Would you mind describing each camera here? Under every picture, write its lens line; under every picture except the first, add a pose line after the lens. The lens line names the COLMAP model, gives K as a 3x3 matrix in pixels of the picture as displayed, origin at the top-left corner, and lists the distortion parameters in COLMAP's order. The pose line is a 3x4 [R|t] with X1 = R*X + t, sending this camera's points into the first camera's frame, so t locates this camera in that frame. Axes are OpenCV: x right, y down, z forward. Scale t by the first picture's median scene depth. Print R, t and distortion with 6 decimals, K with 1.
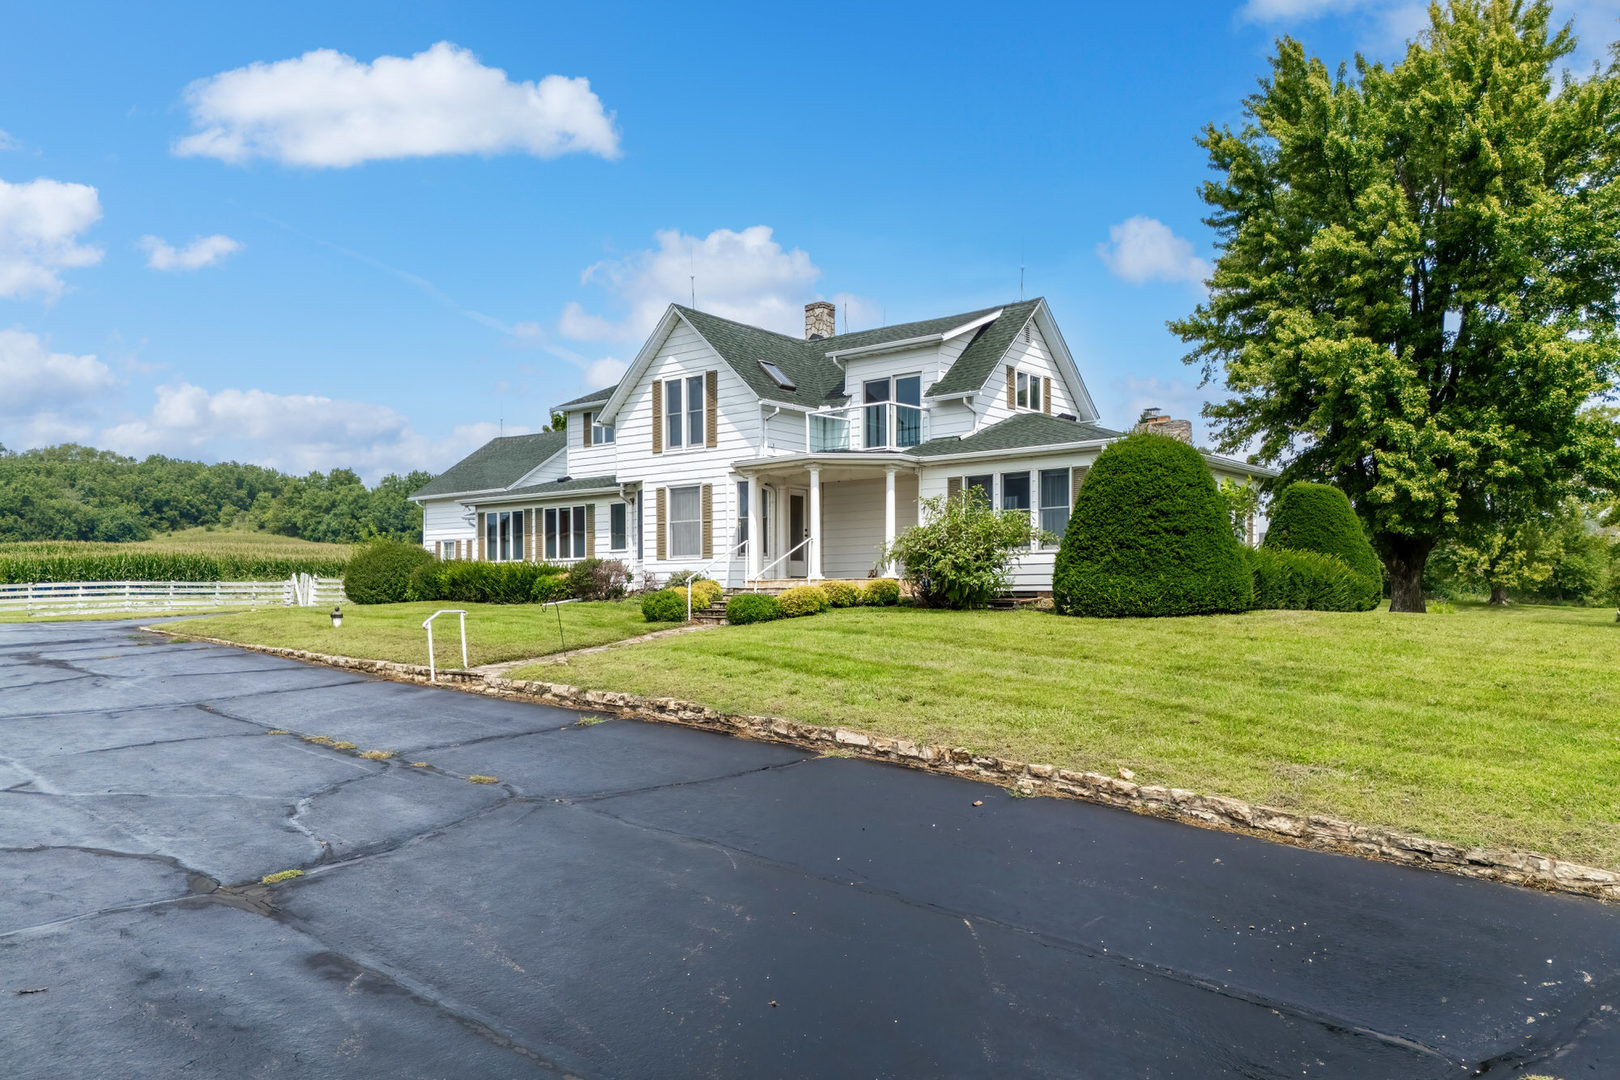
lens RADIAL K [[1185.8, 0, 805.7], [0, 1185.8, 539.8], [0, 0, 1]] dist [0.000642, 0.005755]
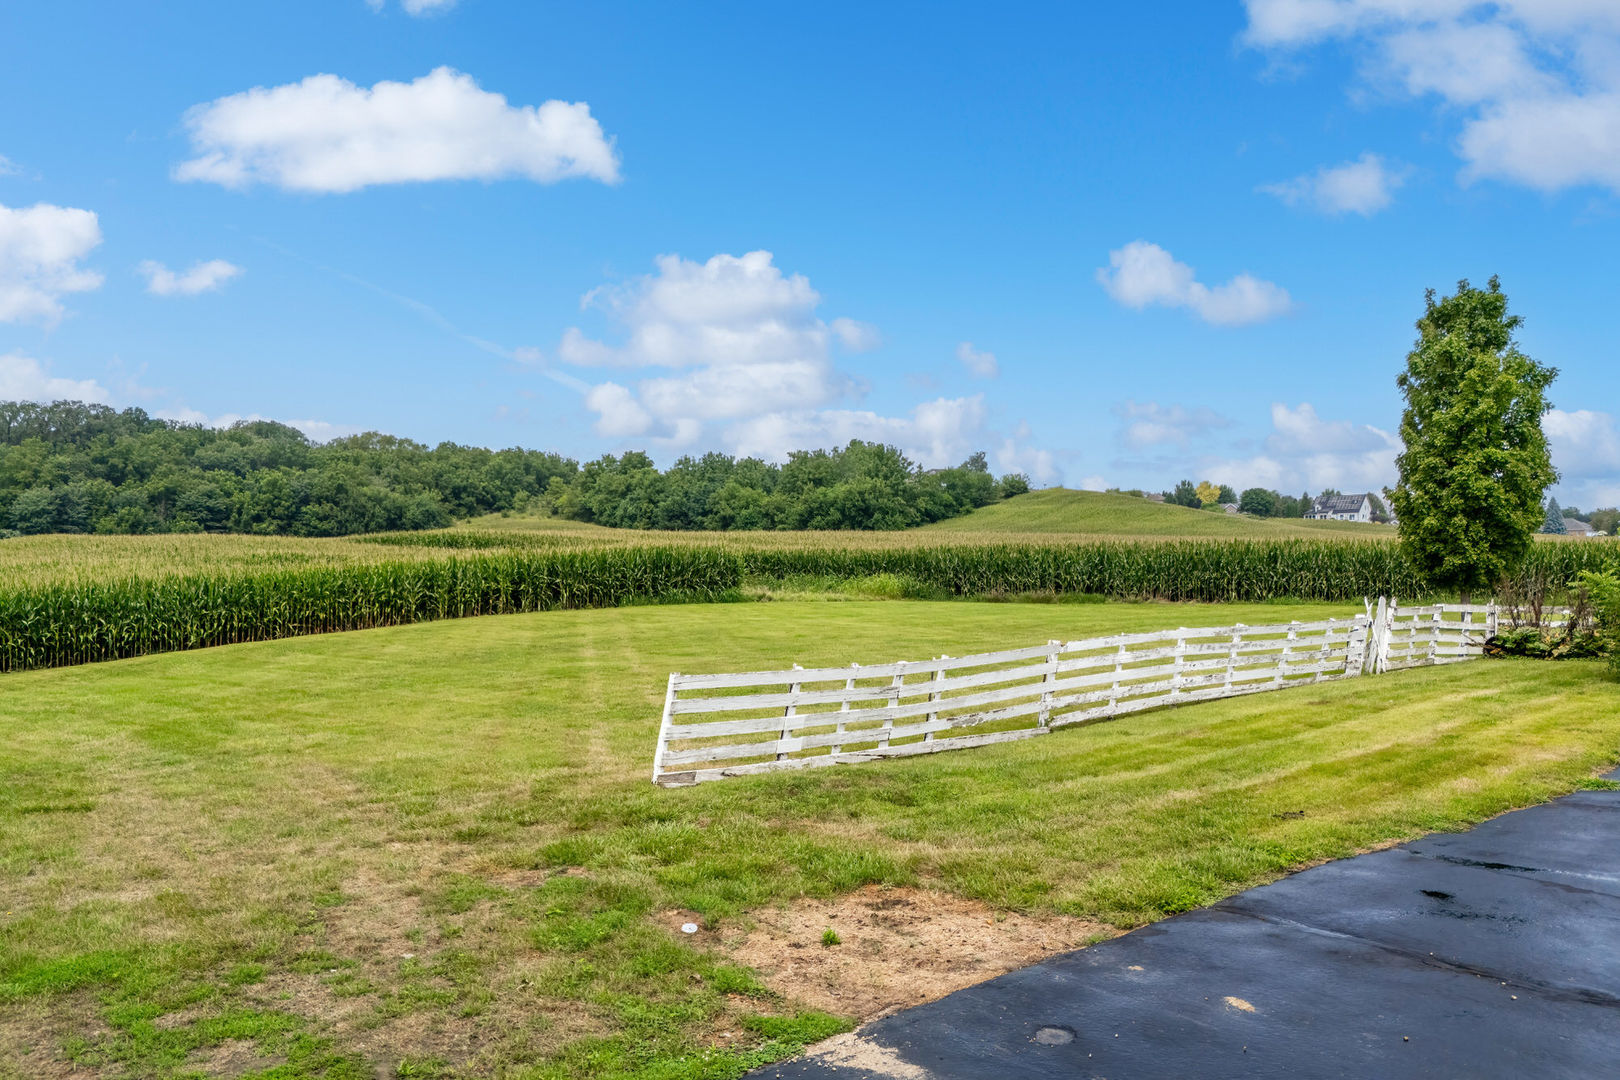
lens RADIAL K [[1185.8, 0, 813.7], [0, 1185.8, 540.8], [0, 0, 1]] dist [0.000642, 0.005755]
pose [[0.984949, -0.004566, -0.172787, -0.082473], [0.007154, 0.999871, 0.014356, -0.000244], [0.172700, -0.015376, 0.984855, 0.076431]]
